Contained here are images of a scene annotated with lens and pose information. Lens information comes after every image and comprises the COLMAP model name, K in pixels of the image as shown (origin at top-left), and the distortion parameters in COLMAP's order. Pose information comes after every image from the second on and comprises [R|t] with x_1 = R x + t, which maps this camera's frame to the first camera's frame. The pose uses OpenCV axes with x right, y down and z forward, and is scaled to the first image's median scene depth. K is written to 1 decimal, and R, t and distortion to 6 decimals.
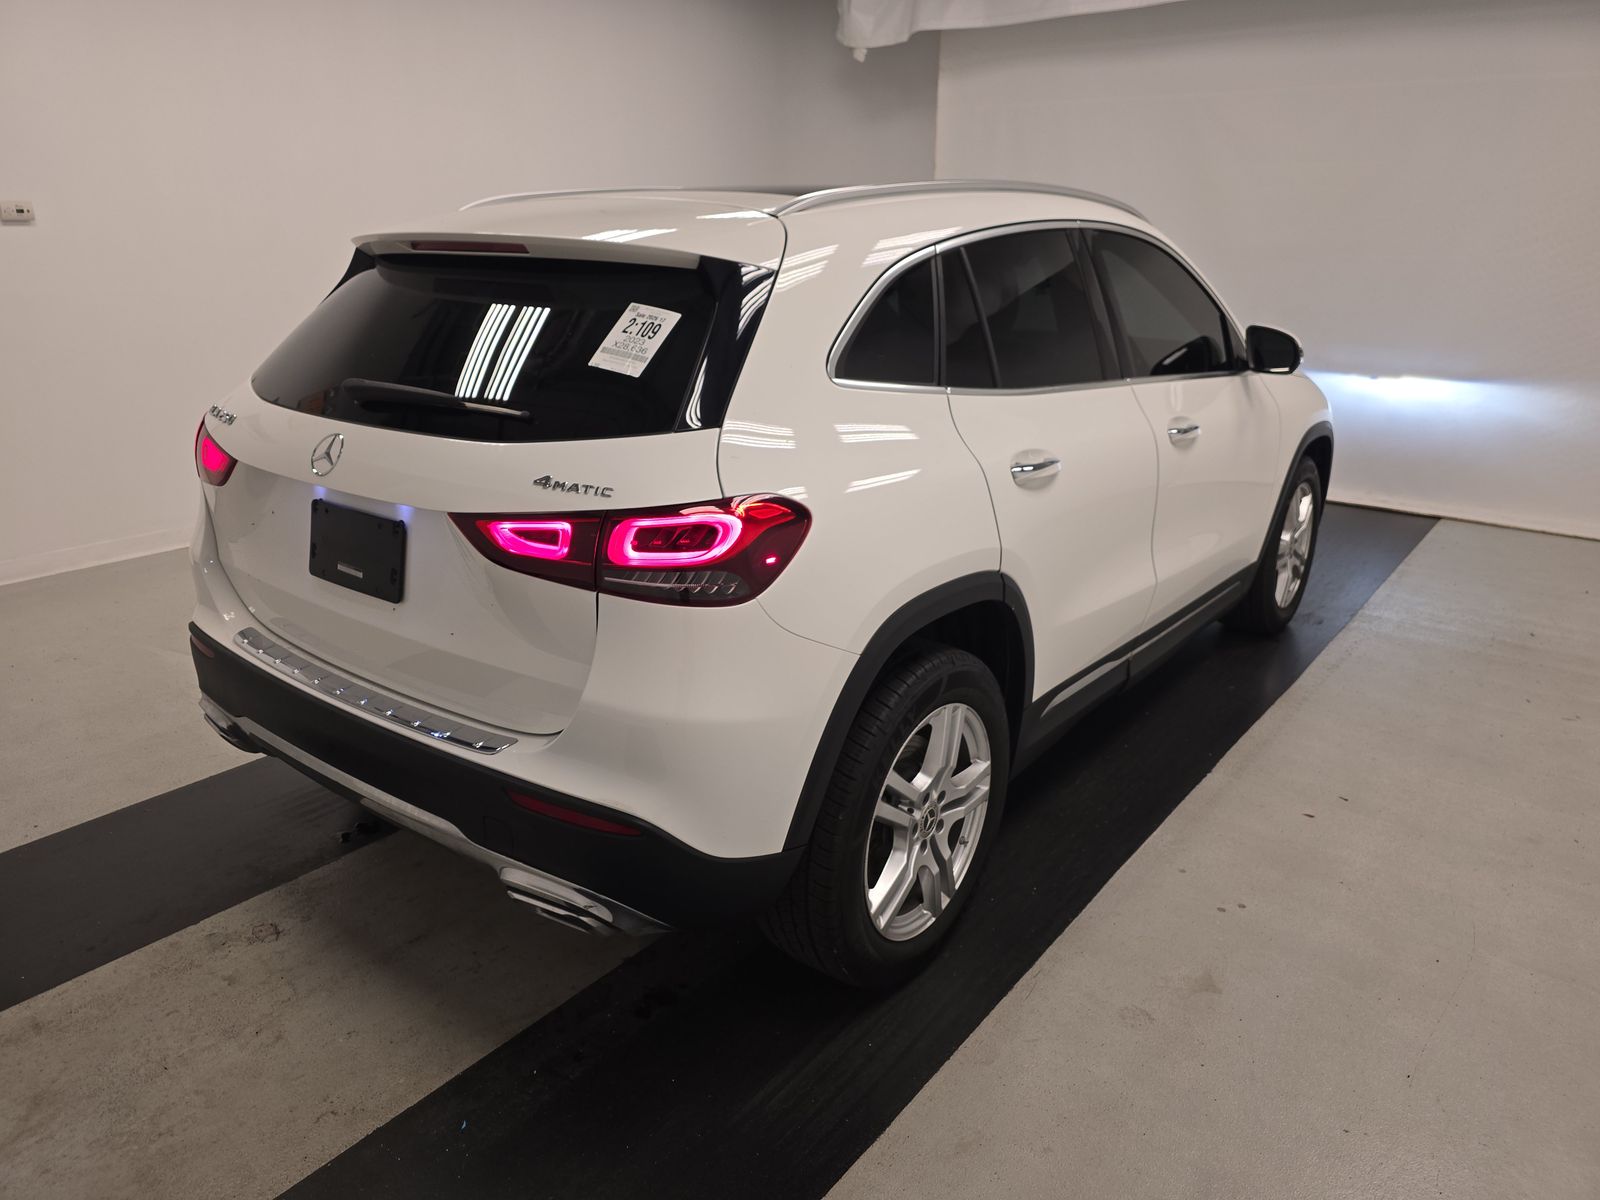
lens RADIAL K [[1168.3, 0, 792.4], [0, 1168.3, 597.8], [0, 0, 1]] dist [0.027493, -0.005412]
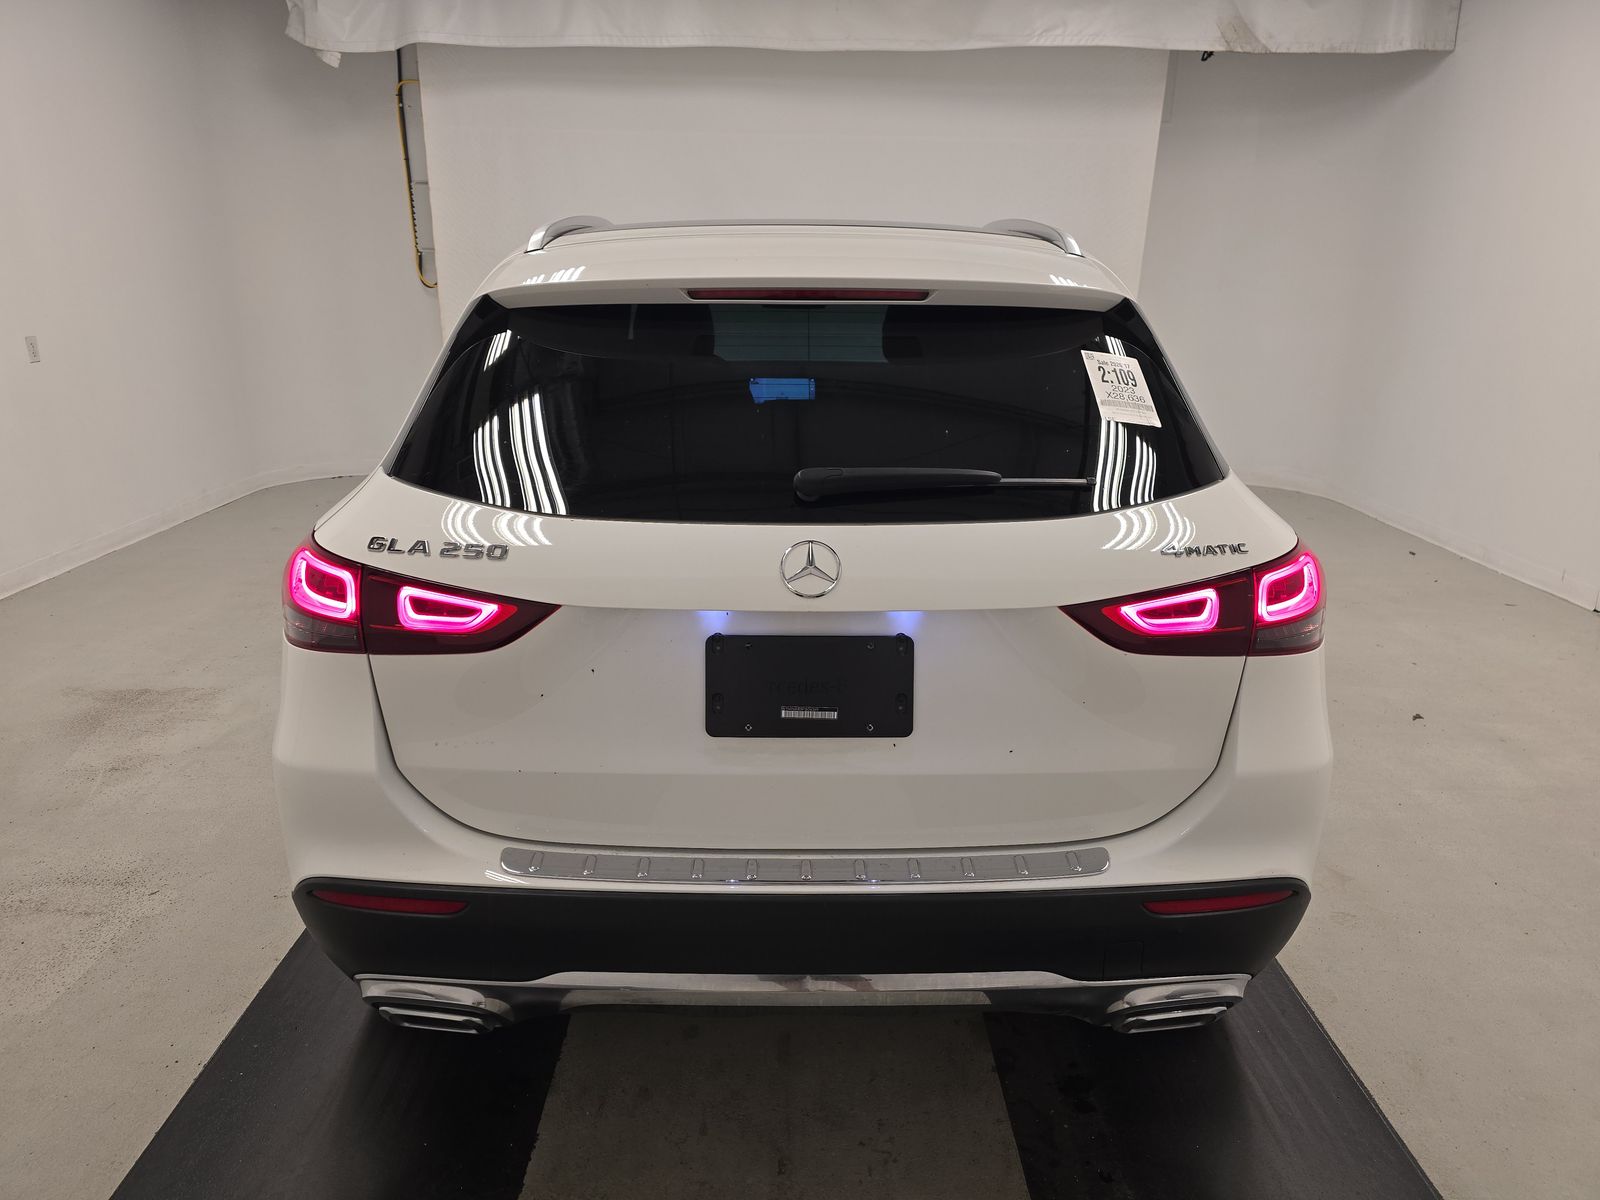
lens RADIAL K [[1168.3, 0, 792.4], [0, 1168.3, 597.8], [0, 0, 1]] dist [0.027493, -0.005412]
pose [[0.761029, -0.180759, 0.623026, -0.830767], [0.192590, 0.980050, 0.049094, -0.135001], [-0.619471, 0.082627, 0.780659, 0.391754]]
